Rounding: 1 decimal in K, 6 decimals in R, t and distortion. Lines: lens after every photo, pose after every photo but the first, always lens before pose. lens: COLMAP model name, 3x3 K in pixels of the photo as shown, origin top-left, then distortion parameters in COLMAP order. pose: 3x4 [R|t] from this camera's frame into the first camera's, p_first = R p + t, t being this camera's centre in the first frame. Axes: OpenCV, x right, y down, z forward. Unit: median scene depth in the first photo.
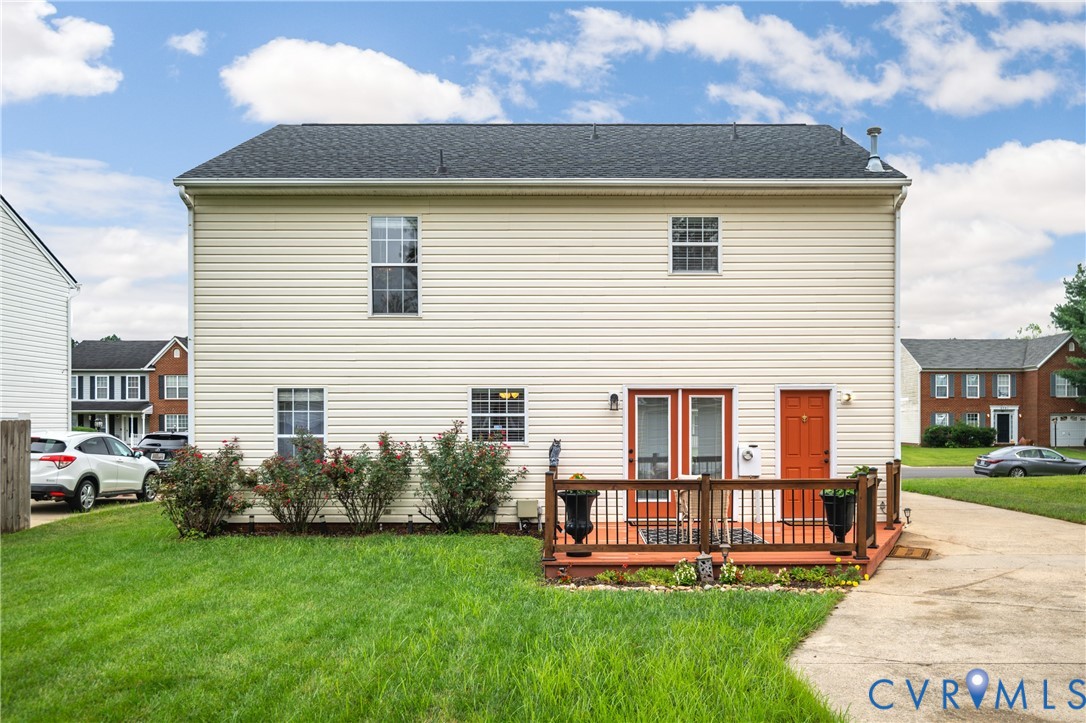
lens RADIAL K [[825.4, 0, 578.2], [0, 825.4, 425.5], [0, 0, 1]] dist [-0.010795, -0.001407]
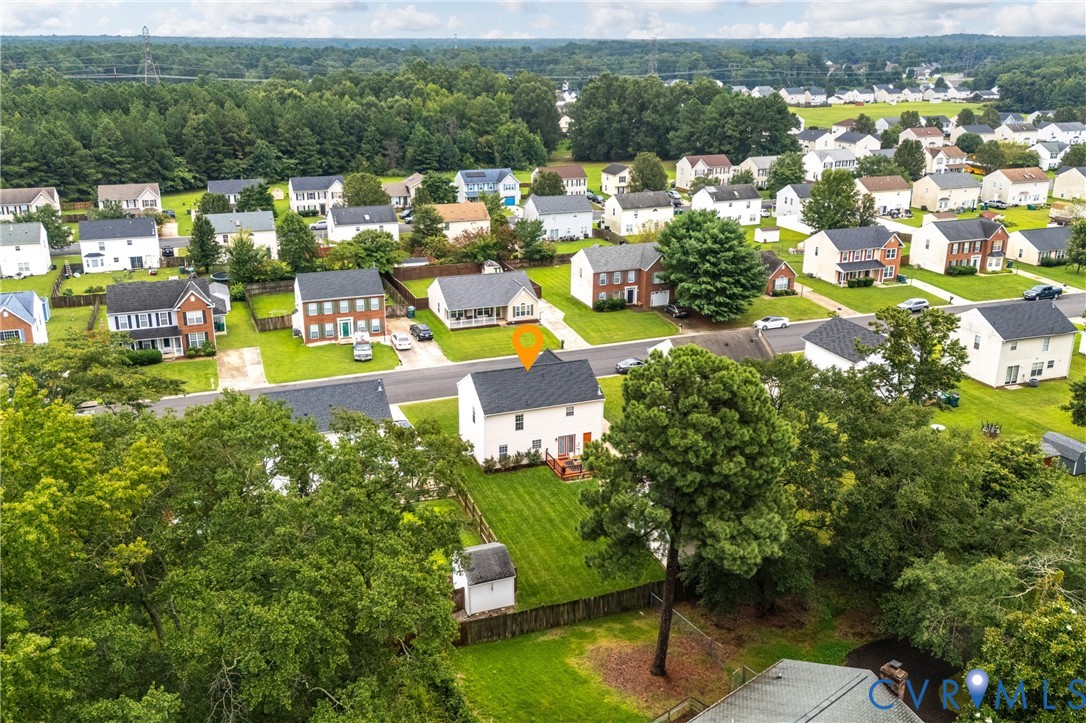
lens RADIAL K [[950.9, 0, 541.7], [0, 950.9, 361.9], [0, 0, 1]] dist [0.013715, 0.007360]
pose [[0.933207, -0.113296, 0.341012, -2.206967], [-0.001372, 0.947865, 0.318670, -2.602557], [-0.359337, -0.297853, 0.884398, -4.555597]]
